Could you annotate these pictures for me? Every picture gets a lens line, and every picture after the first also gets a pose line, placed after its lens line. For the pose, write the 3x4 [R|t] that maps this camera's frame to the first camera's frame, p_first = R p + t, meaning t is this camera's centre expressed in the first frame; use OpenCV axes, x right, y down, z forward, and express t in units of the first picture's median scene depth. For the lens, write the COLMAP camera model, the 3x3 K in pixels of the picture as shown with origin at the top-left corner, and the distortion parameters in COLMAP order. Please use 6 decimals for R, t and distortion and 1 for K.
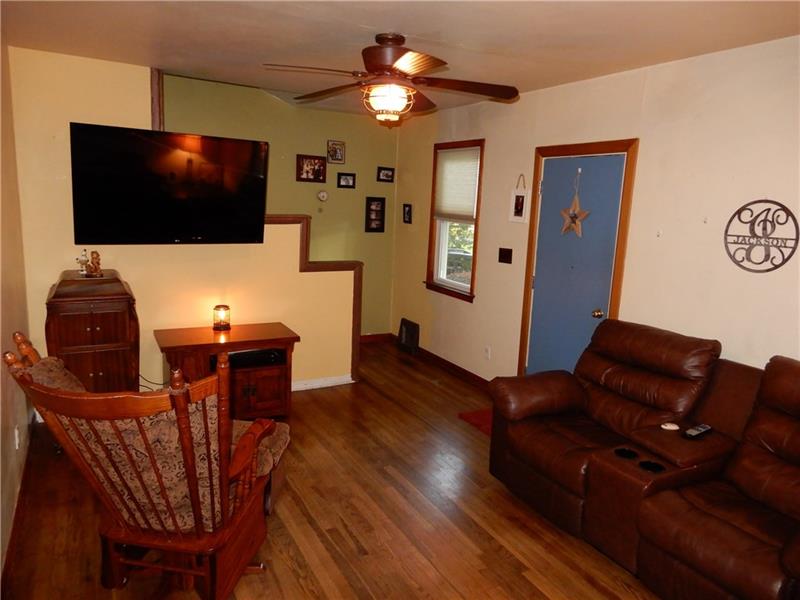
lens RADIAL K [[570.5, 0, 400.0], [0, 570.5, 300.0], [0, 0, 1]] dist [0.002061, -0.000351]
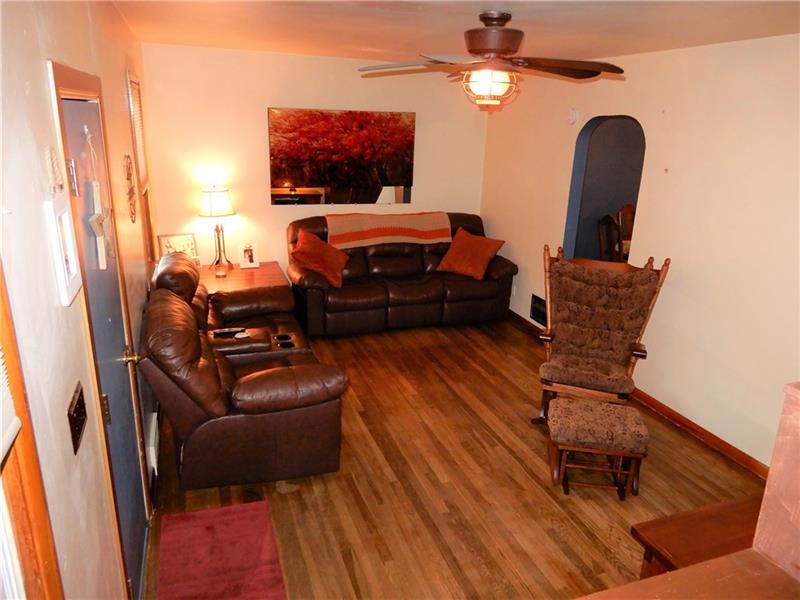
lens RADIAL K [[570.5, 0, 400.0], [0, 570.5, 300.0], [0, 0, 1]] dist [0.002061, -0.000351]
pose [[-0.986131, -0.115384, 0.119297, -0.028186], [-0.046874, 0.883161, 0.466723, -0.475732], [-0.159211, 0.454658, -0.876321, 2.052628]]
